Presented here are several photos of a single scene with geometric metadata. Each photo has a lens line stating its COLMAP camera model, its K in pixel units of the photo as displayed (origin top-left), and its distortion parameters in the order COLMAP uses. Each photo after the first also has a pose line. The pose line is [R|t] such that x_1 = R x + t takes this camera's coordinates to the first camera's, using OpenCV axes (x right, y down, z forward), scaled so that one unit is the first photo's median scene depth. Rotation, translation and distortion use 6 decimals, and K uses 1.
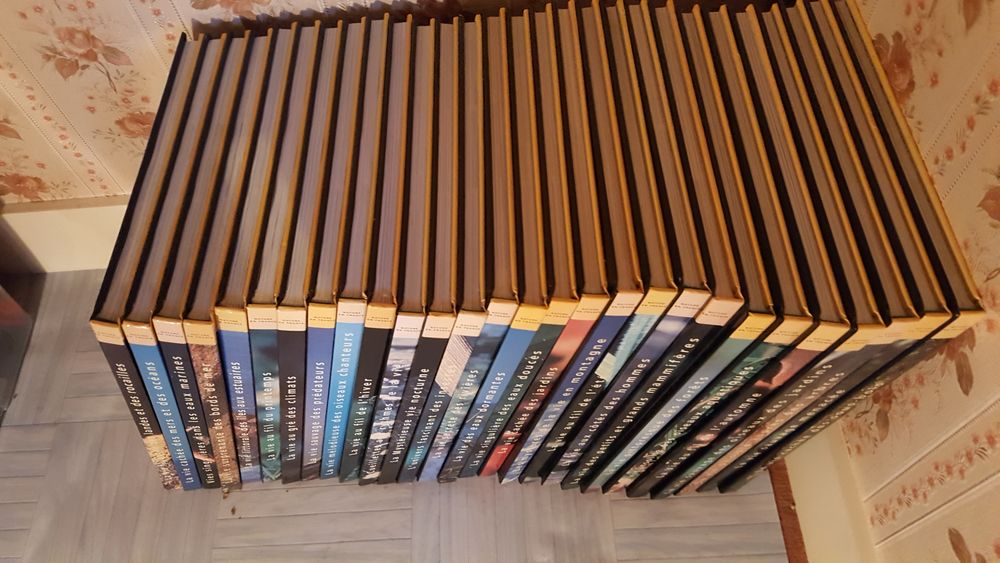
lens RADIAL K [[785.6, 0, 474.5], [0, 785.6, 286.3], [0, 0, 1]] dist [0.094298, -0.204090]
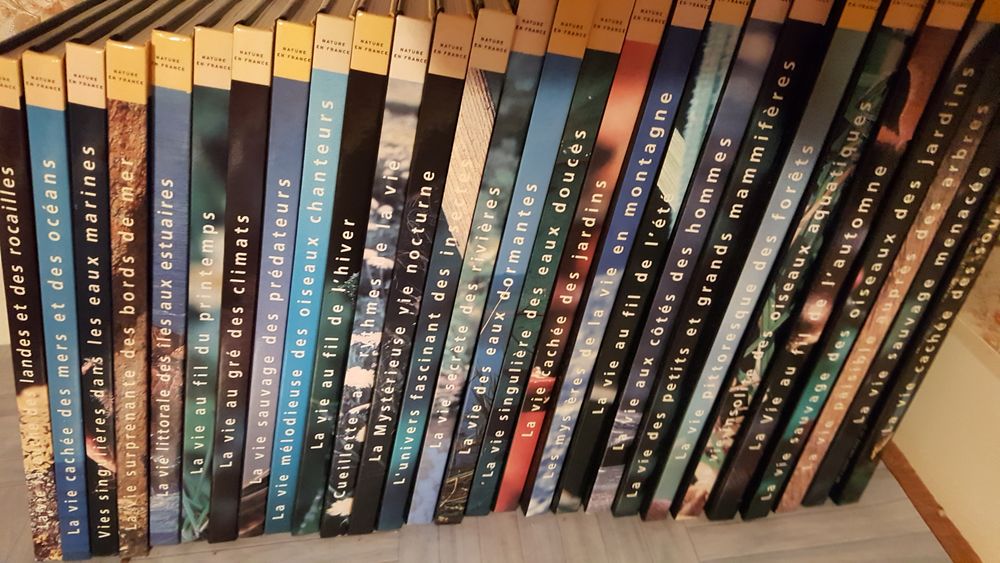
lens RADIAL K [[799.7, 0, 468.4], [0, 799.7, 277.8], [0, 0, 1]] dist [0.069614, -0.158262]
pose [[0.998613, -0.024263, 0.046729, -0.055982], [0.043002, 0.887962, -0.457902, 0.471433], [-0.030383, 0.459276, 0.887774, 0.335044]]
